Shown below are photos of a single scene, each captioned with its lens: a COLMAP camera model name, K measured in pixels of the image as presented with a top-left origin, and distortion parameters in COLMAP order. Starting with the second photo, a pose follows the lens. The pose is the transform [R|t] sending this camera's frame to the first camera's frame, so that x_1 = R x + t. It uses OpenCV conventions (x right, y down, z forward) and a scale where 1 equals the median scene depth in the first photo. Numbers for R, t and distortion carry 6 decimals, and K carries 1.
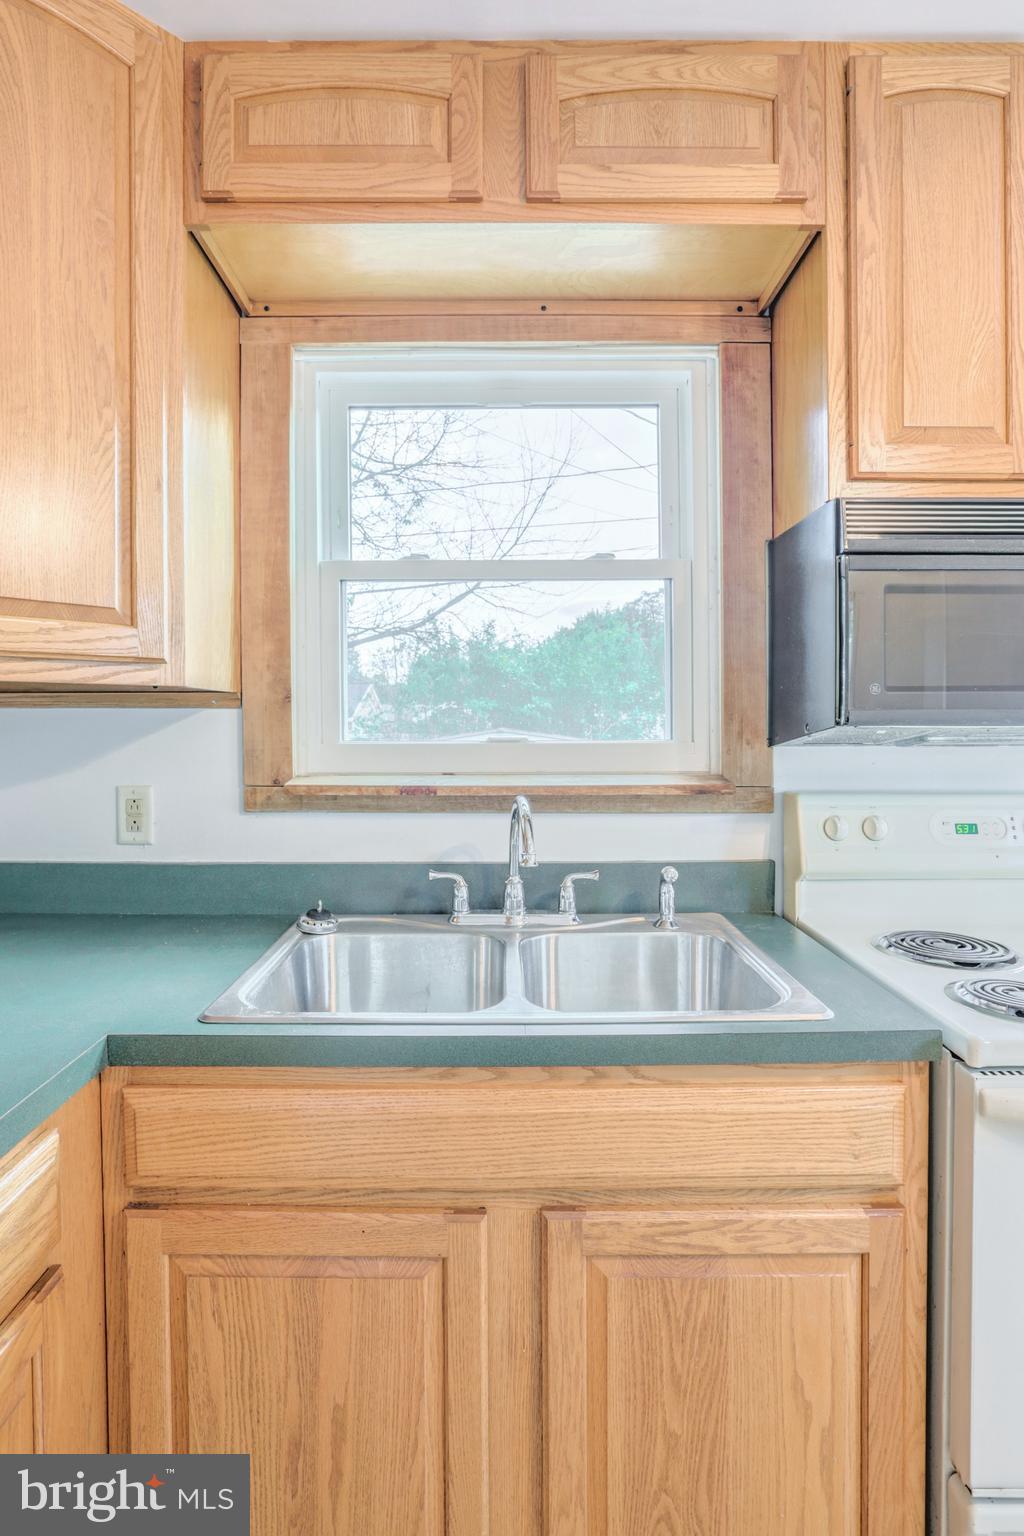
lens RADIAL K [[762.9, 0, 492.1], [0, 762.9, 730.7], [0, 0, 1]] dist [-0.041673, 0.016611]
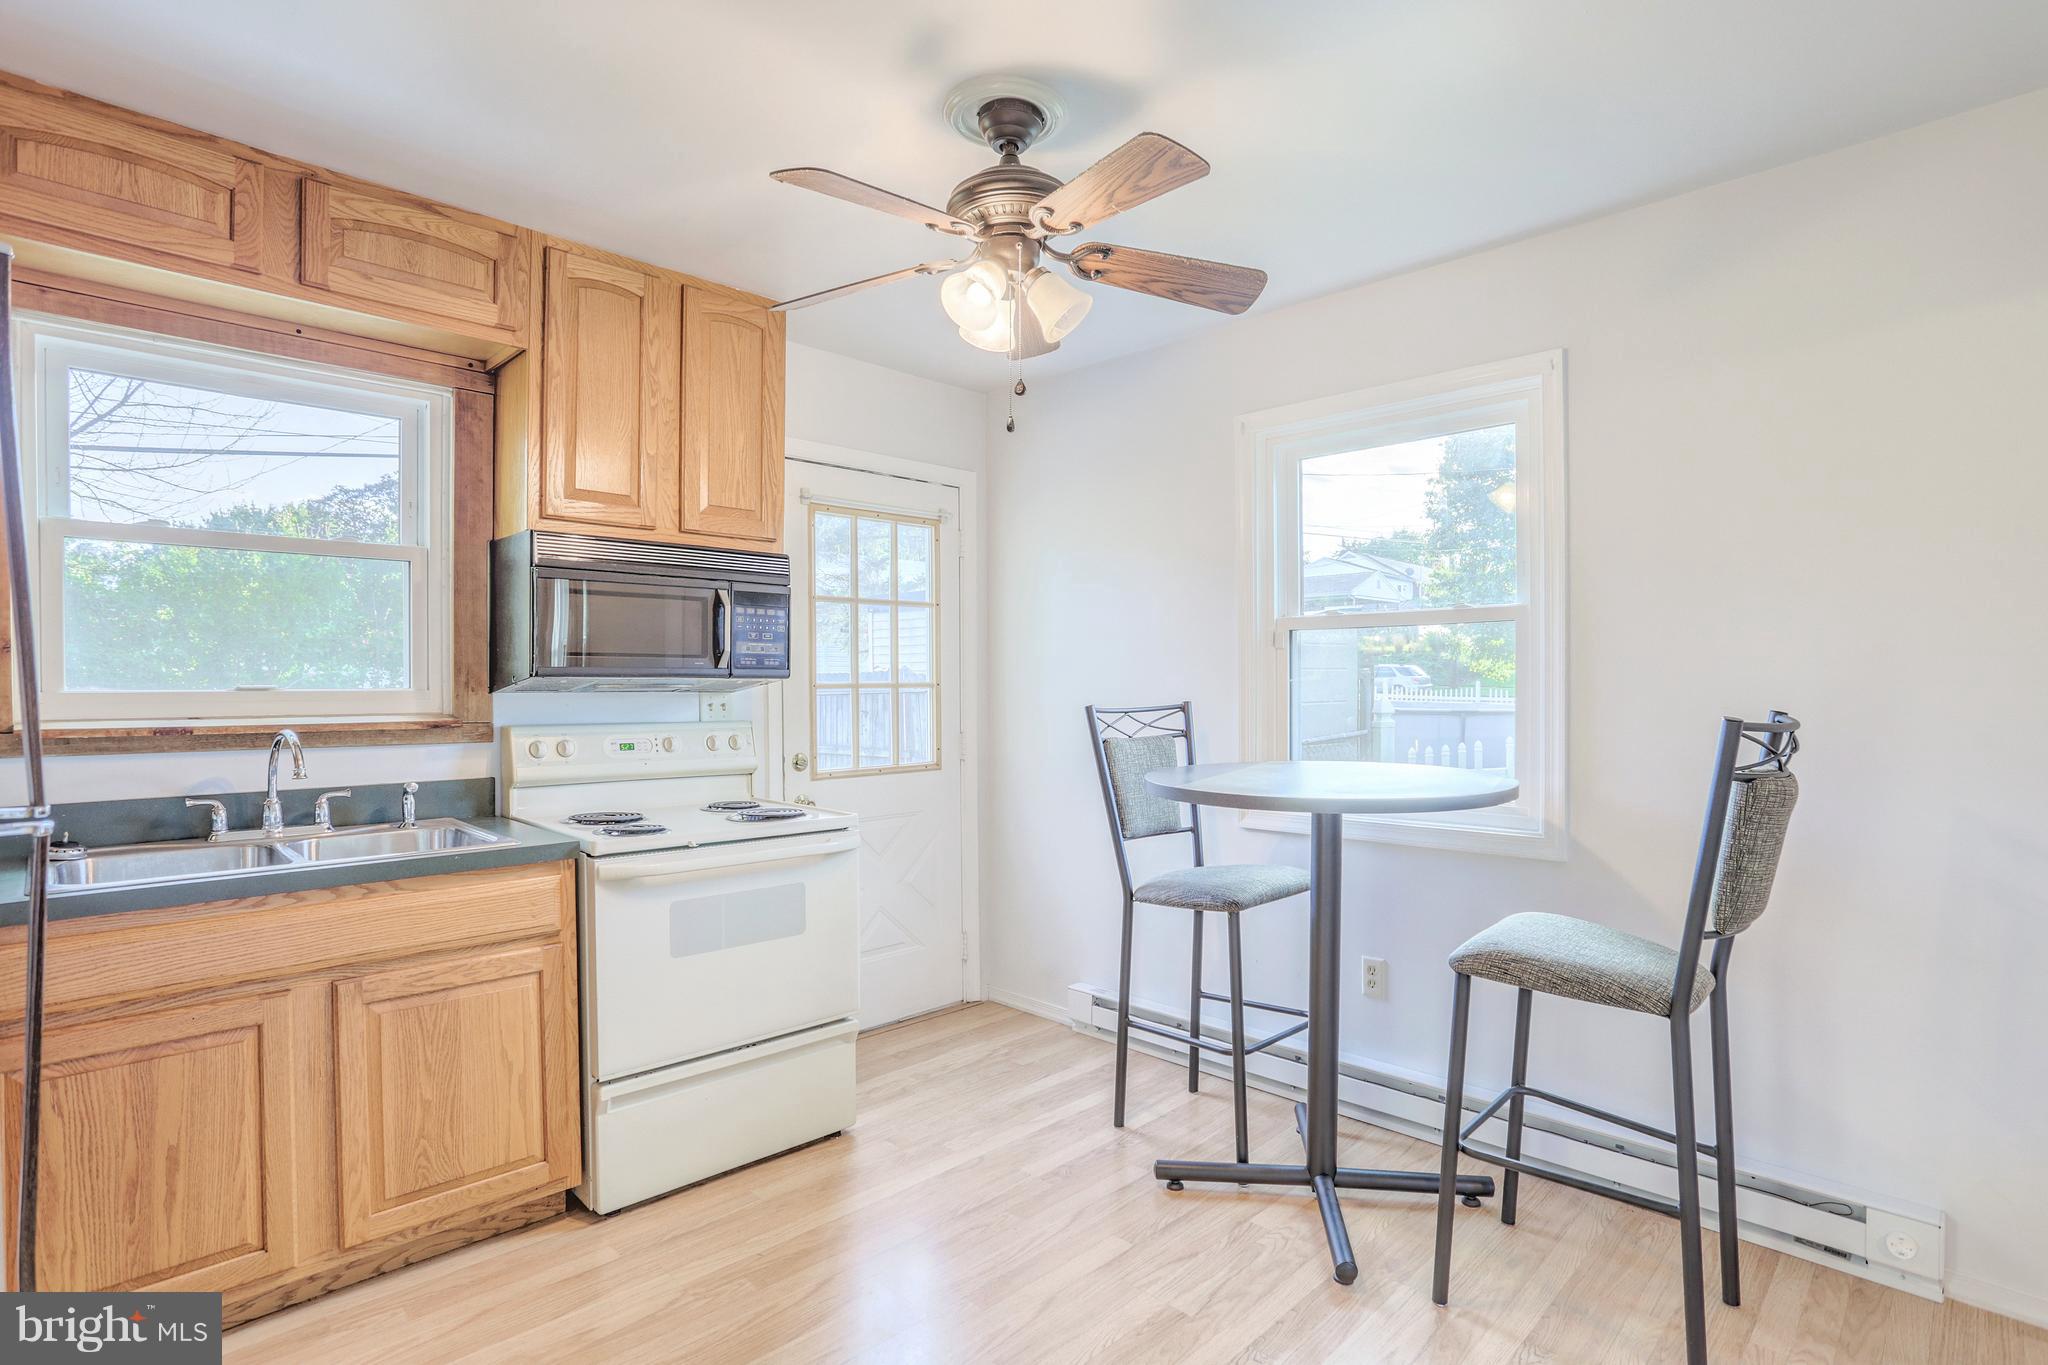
lens RADIAL K [[1030.4, 0, 1019.1], [0, 1030.4, 689.3], [0, 0, 1]] dist [-0.070764, 0.030731]
pose [[0.699366, -0.001334, 0.714763, -0.332624], [0.003919, 0.999990, -0.001968, 0.026643], [-0.714753, 0.004177, 0.699364, -1.173311]]
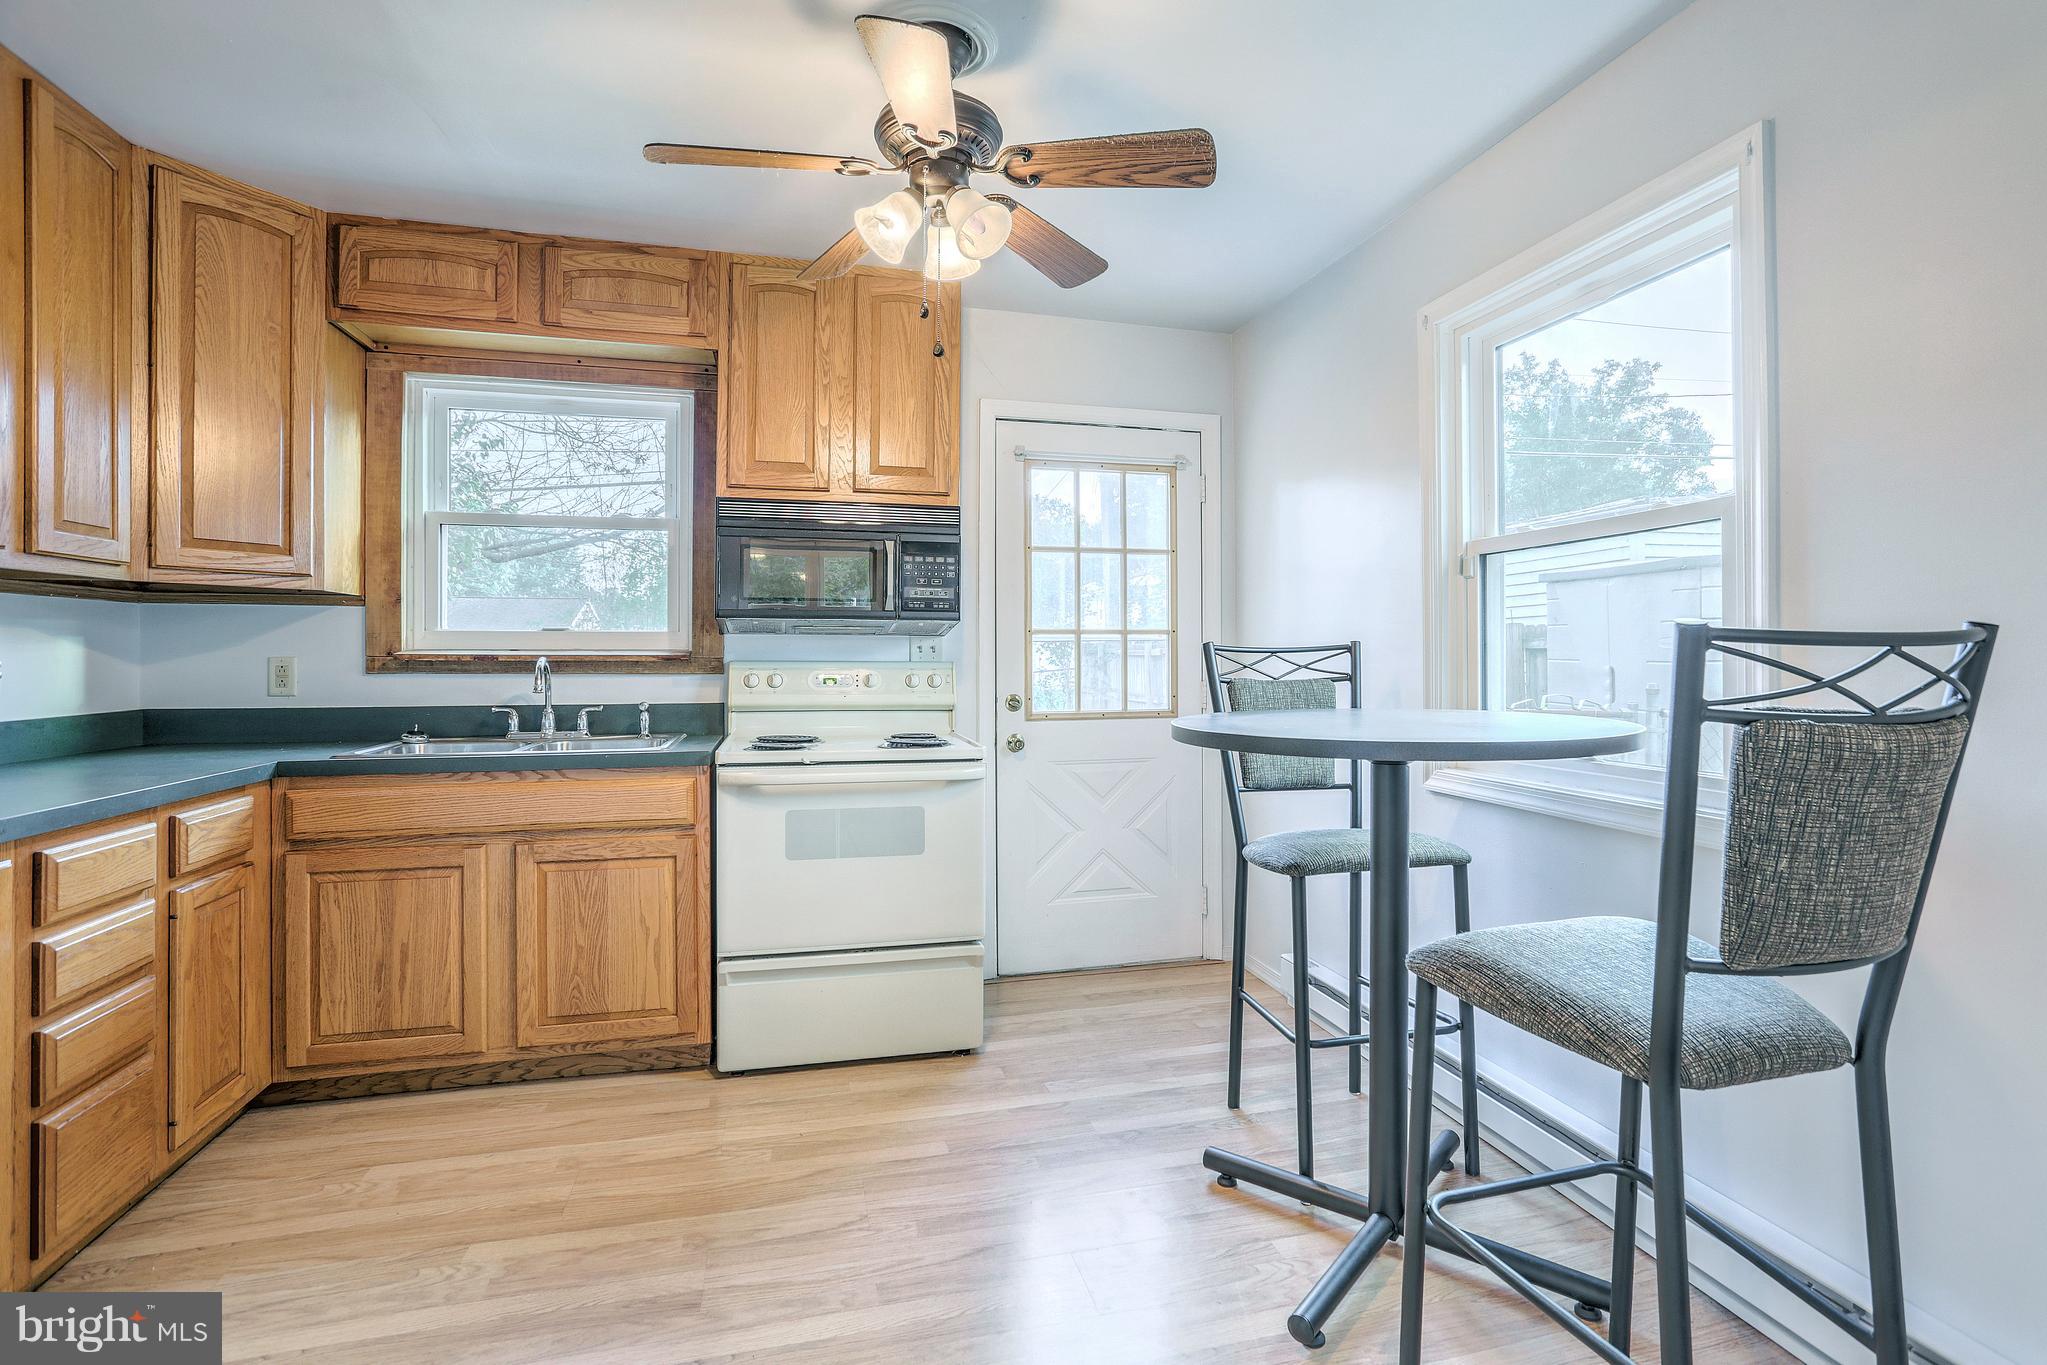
lens RADIAL K [[992.3, 0, 1054.7], [0, 992.3, 646.5], [0, 0, 1]] dist [-0.039726, 0.019159]
pose [[0.964138, 0.006555, 0.265319, 0.618341], [-0.001629, 0.999822, -0.018781, 0.109623], [-0.265395, 0.017676, 0.963978, -1.603112]]
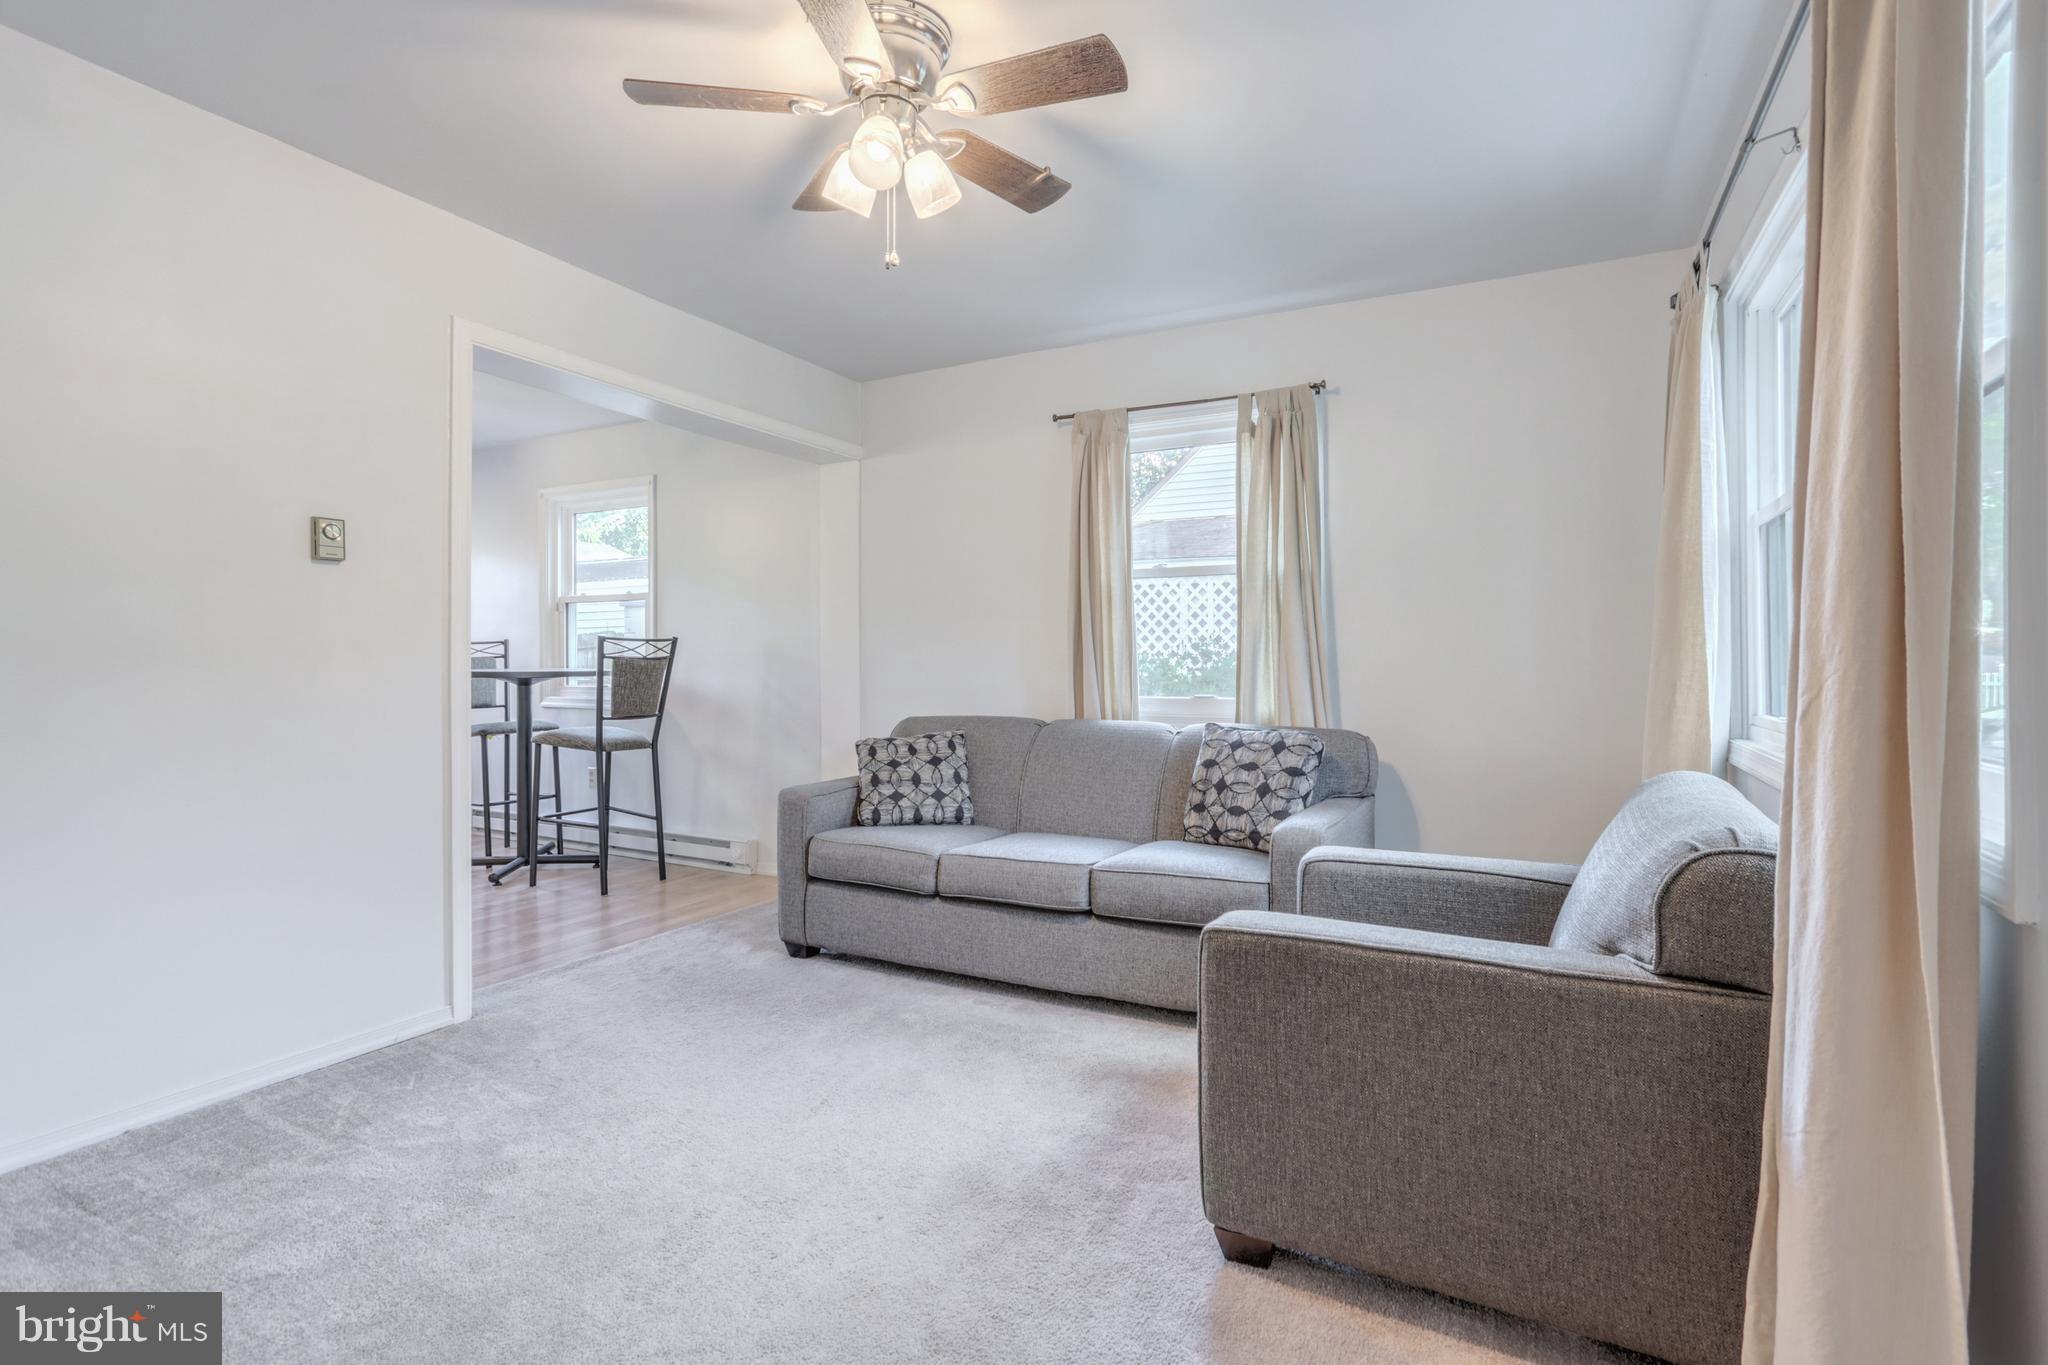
lens RADIAL K [[958.2, 0, 1023.4], [0, 958.2, 652.1], [0, 0, 1]] dist [0.000322, 0.000229]
pose [[0.469662, 0.007610, 0.882814, -1.080612], [0.006340, 0.999908, -0.011992, 0.188601], [-0.882824, 0.011230, 0.469570, -4.057089]]
